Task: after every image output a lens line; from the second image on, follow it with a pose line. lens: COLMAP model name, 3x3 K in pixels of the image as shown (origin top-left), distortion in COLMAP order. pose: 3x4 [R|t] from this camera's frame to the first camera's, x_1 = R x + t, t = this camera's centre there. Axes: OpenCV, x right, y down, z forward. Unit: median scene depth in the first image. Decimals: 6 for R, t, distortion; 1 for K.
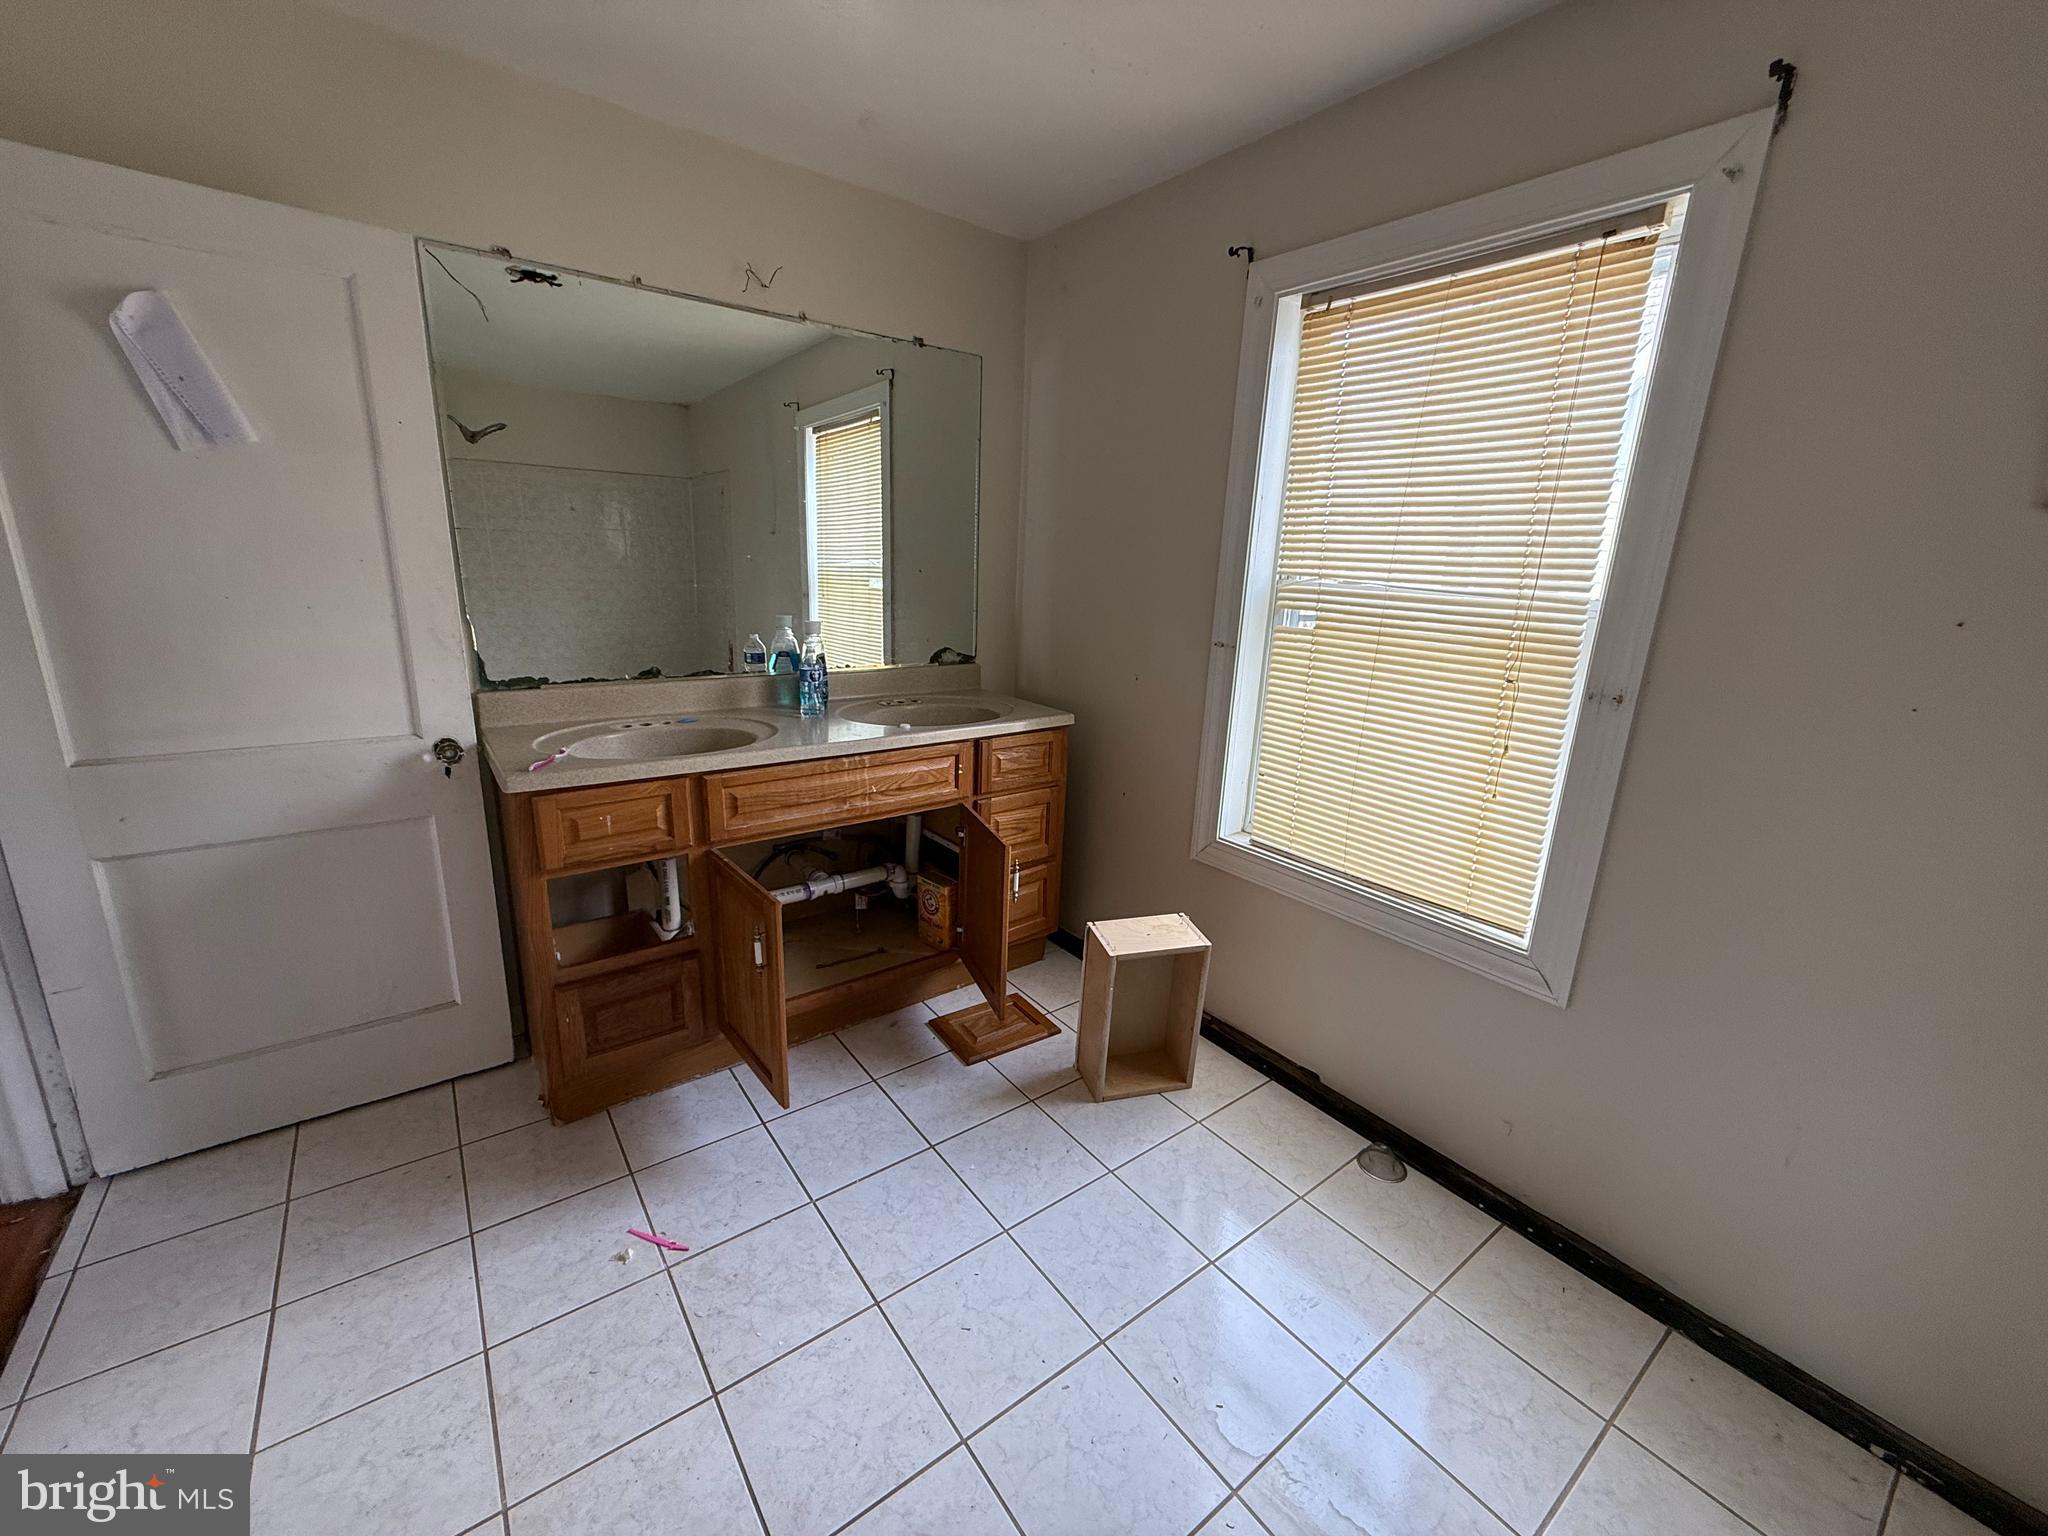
lens RADIAL K [[814.6, 0, 1018.6], [0, 814.6, 769.2], [0, 0, 1]] dist [-0.000589, 0.000226]
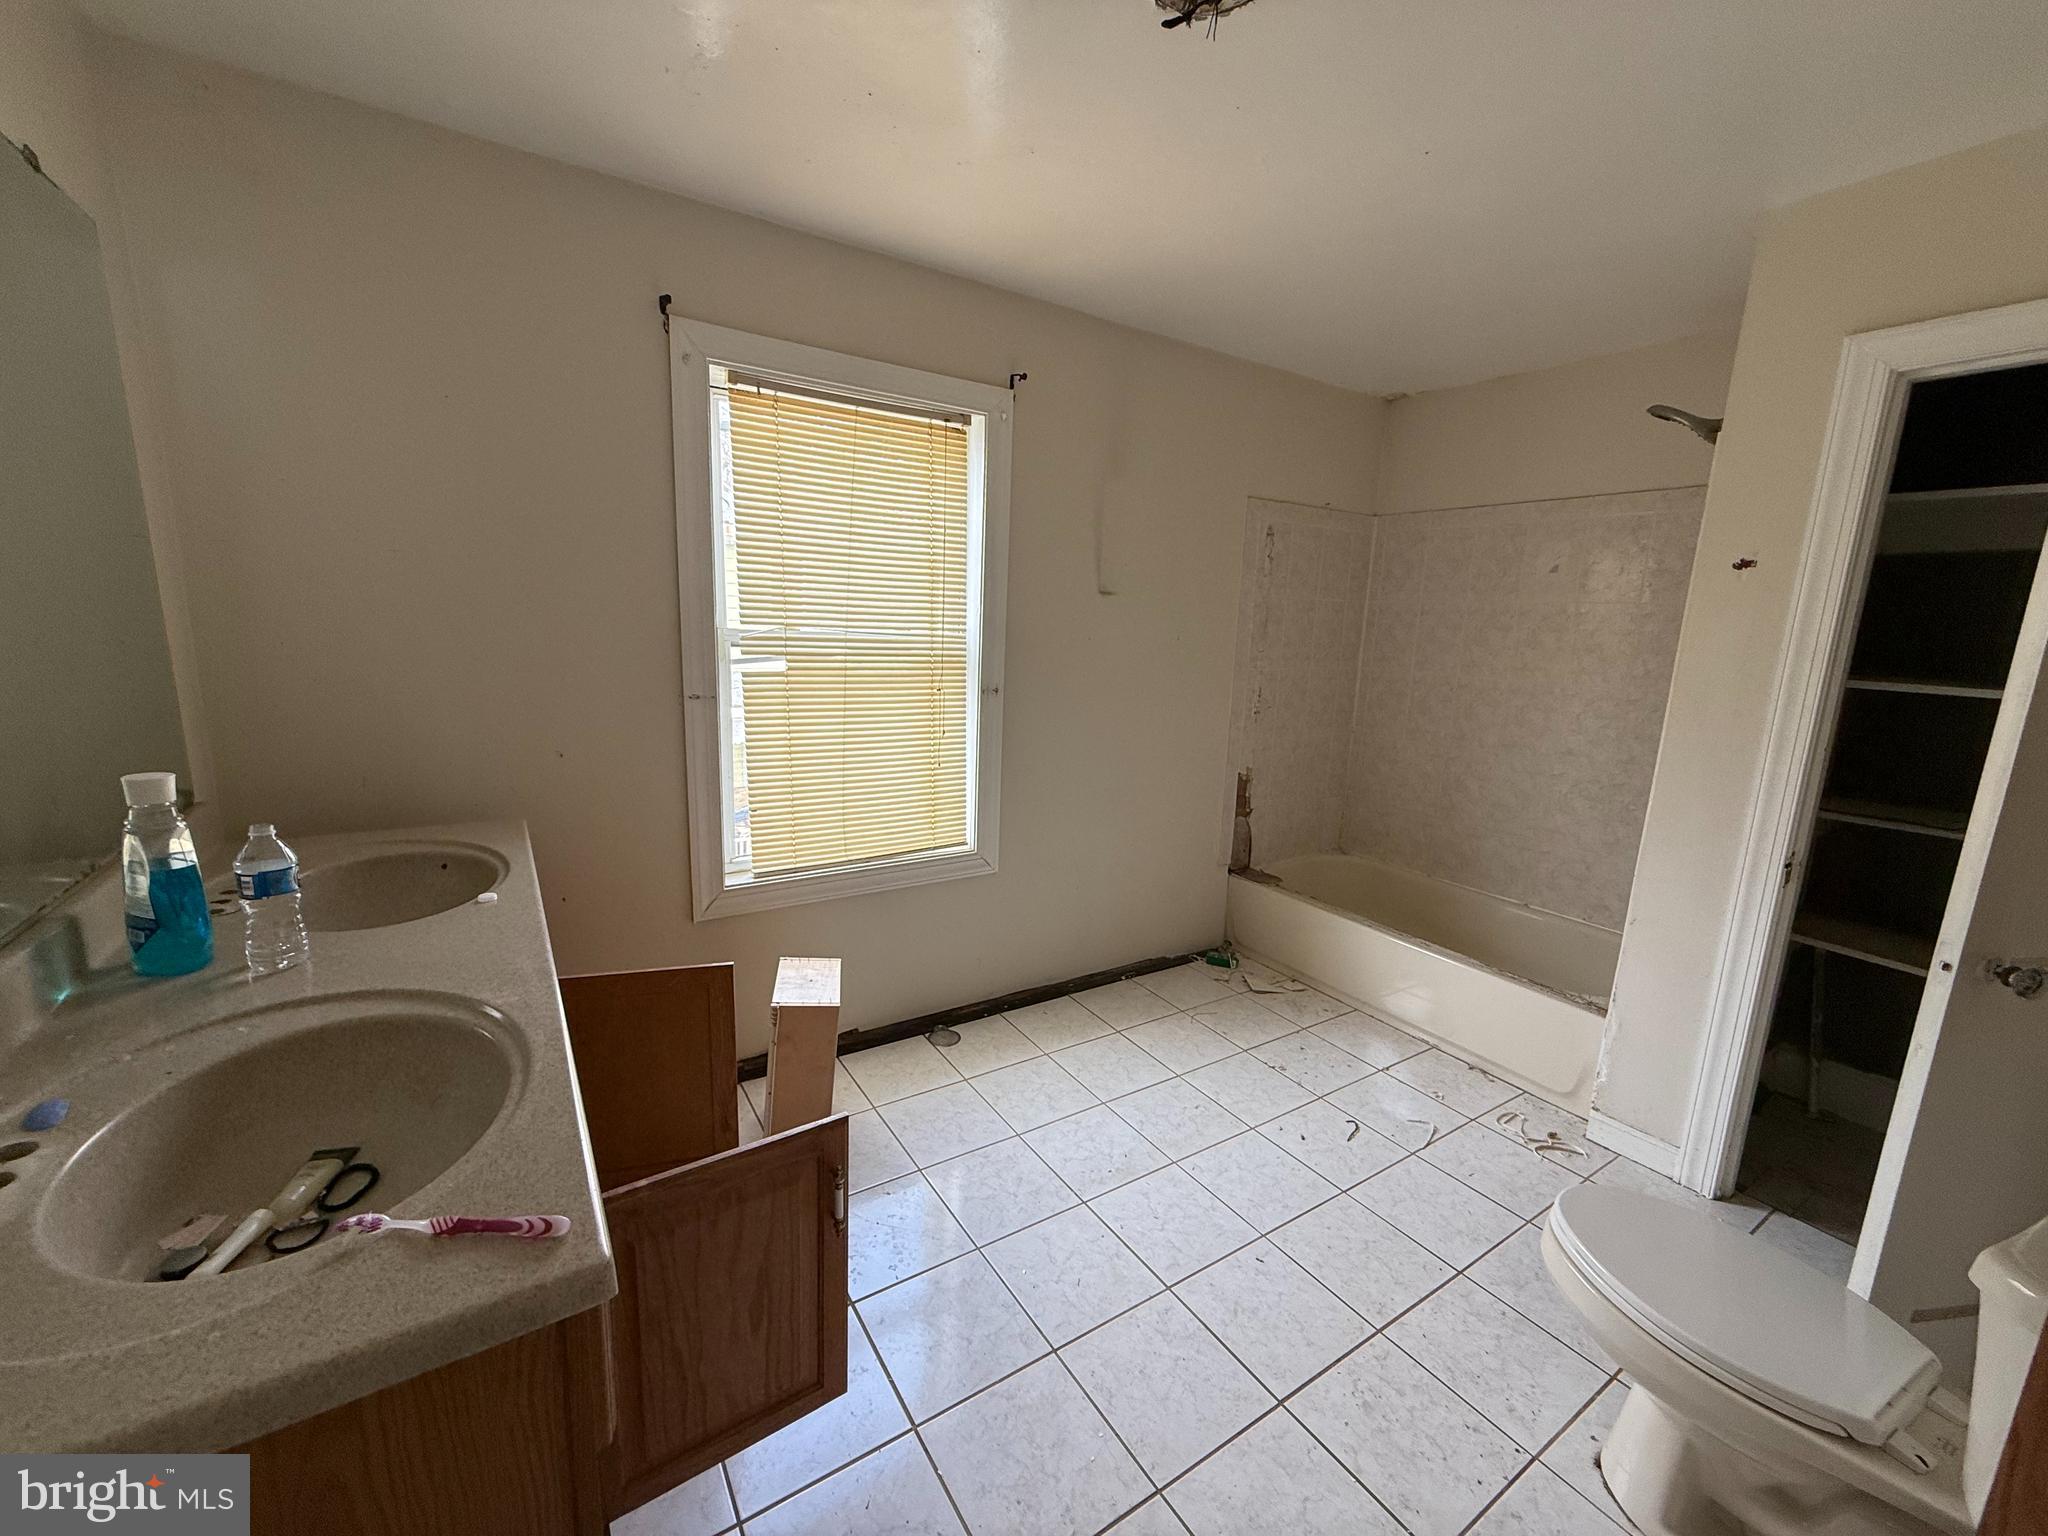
lens RADIAL K [[814.6, 0, 1019.0], [0, 814.6, 767.2], [0, 0, 1]] dist [-0.000589, 0.000226]
pose [[0.070517, -0.220114, 0.972922, -0.914701], [0.220460, 0.954670, 0.200006, -0.240884], [-0.972844, 0.200387, 0.115847, 0.695542]]
